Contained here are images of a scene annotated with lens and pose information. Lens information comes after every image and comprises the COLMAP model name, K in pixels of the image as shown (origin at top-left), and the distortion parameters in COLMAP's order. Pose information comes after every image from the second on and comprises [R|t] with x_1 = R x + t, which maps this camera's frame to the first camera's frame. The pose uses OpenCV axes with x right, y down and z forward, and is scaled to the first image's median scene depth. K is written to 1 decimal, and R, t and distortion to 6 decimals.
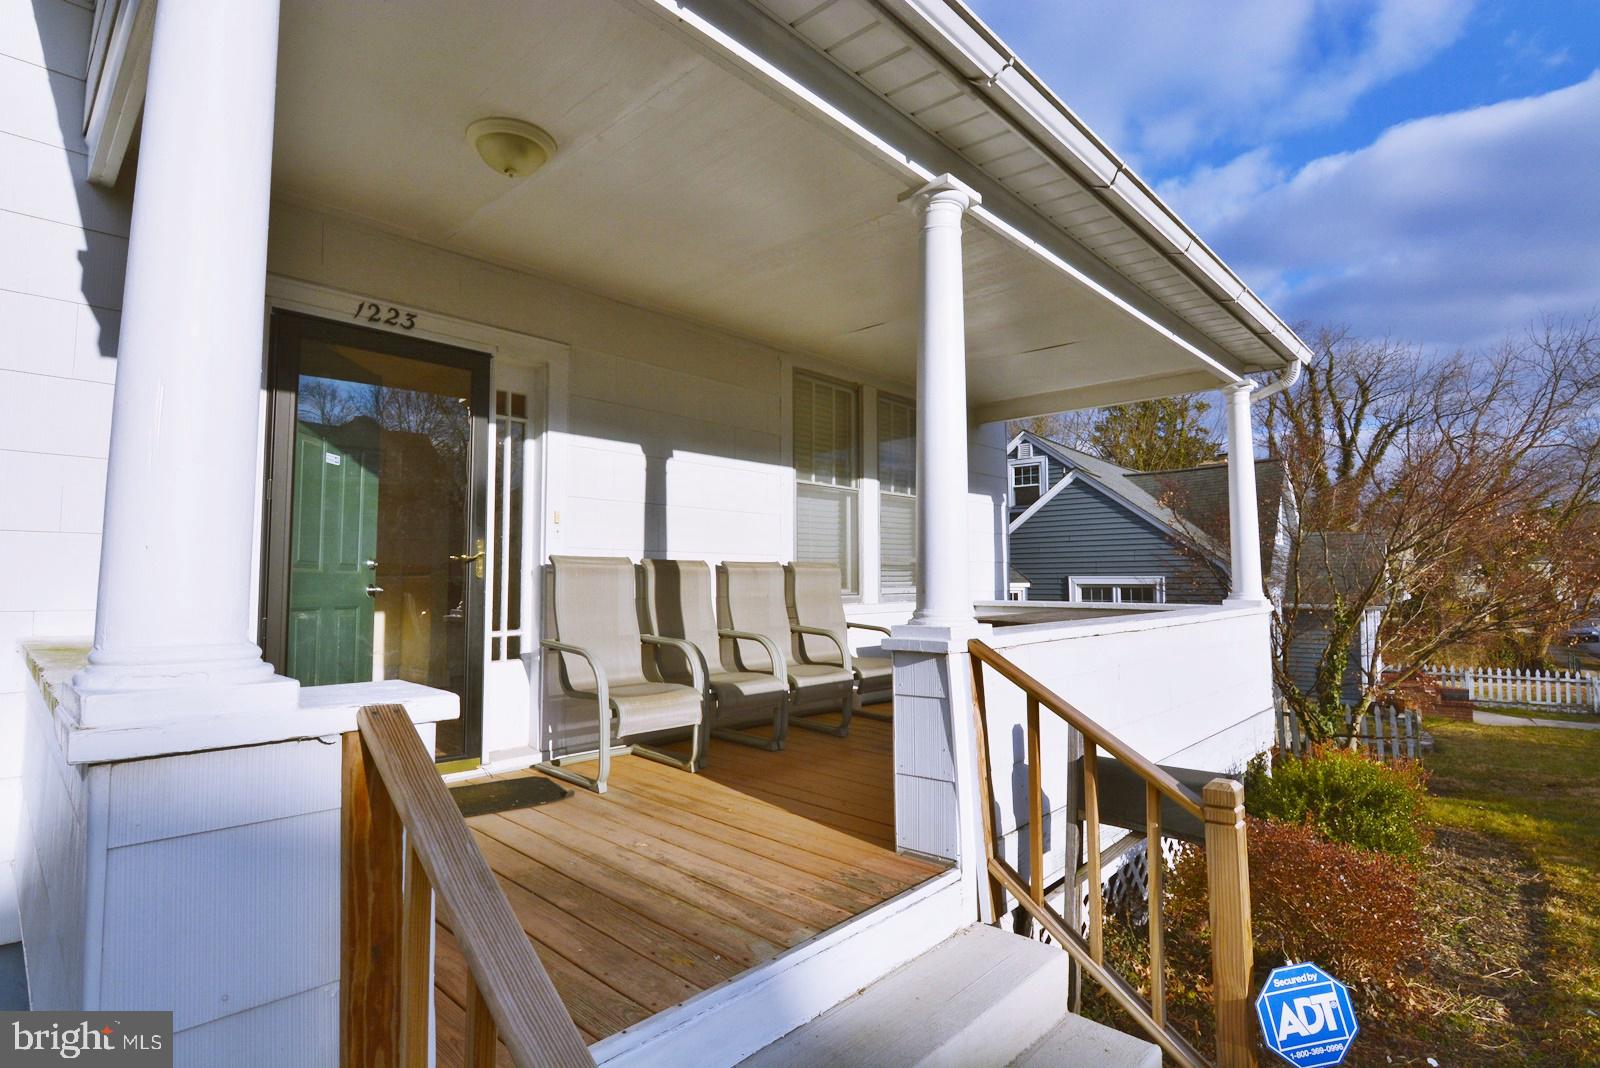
lens RADIAL K [[777.6, 0, 799.0], [0, 777.6, 532.0], [0, 0, 1]] dist [-0.015598, -0.005127]
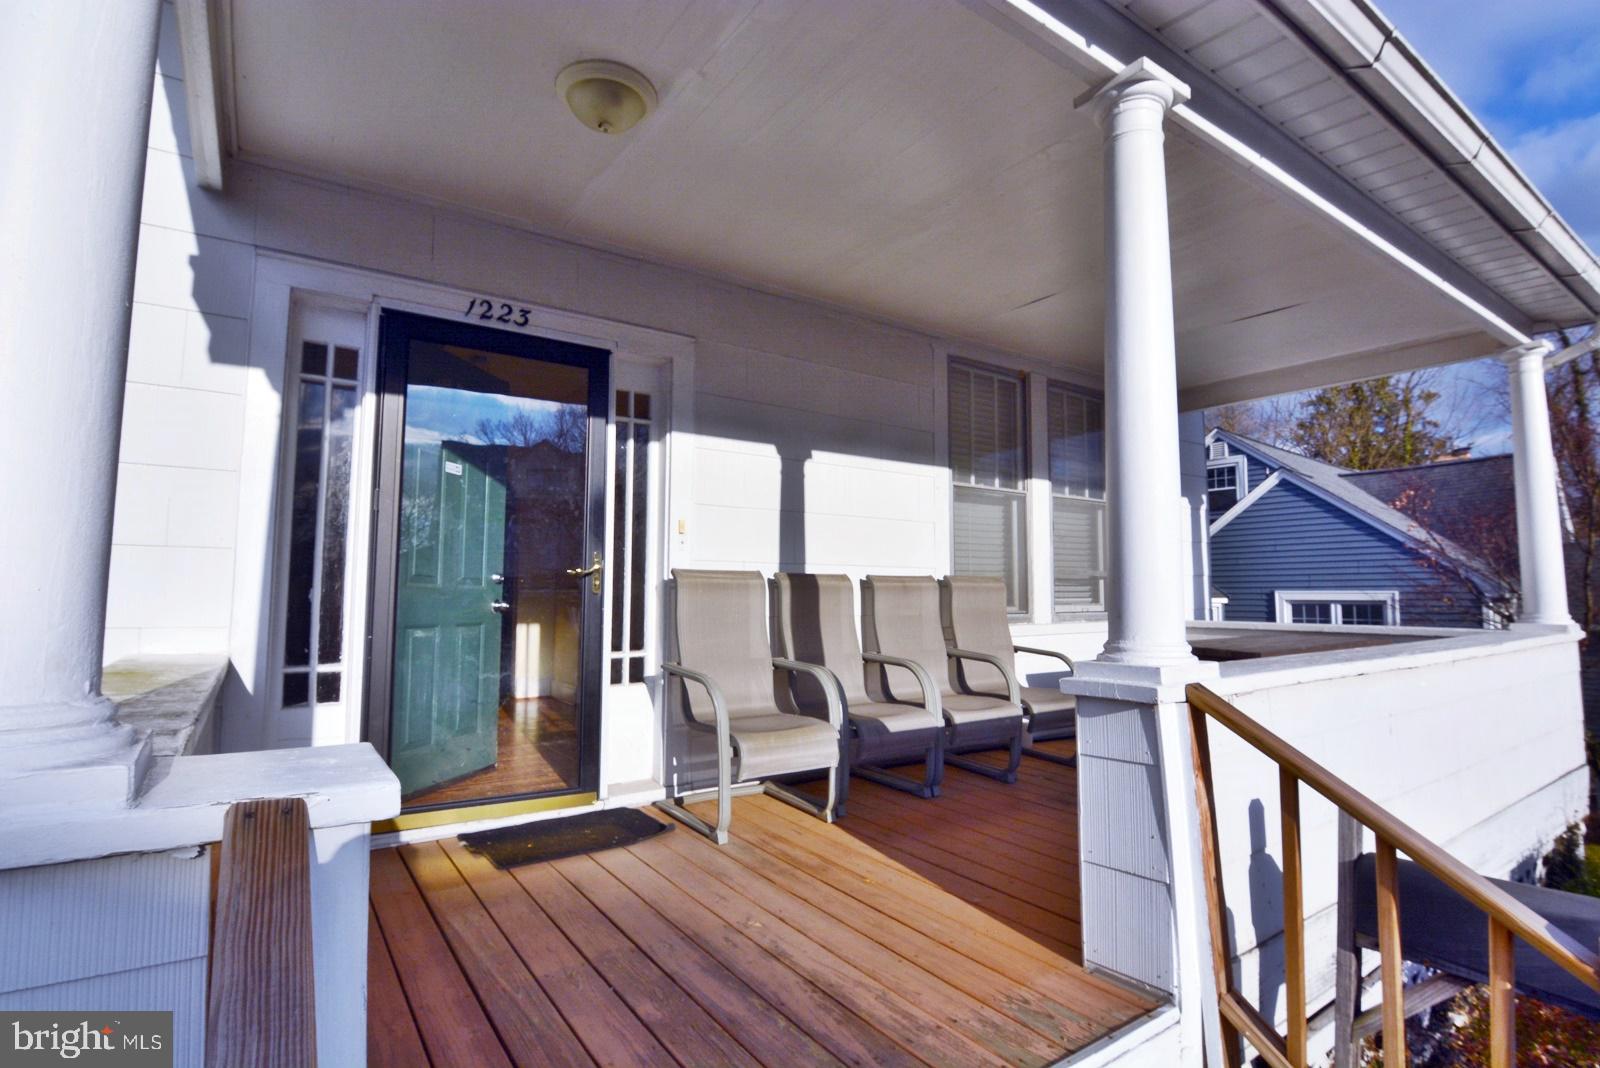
lens RADIAL K [[777.6, 0, 803.9], [0, 777.6, 535.8], [0, 0, 1]] dist [-0.015598, -0.005127]
pose [[0.979514, -0.010453, -0.201104, 0.011136], [0.008064, 0.999887, -0.012696, 0.004626], [0.201214, 0.010814, 0.979488, 0.153910]]
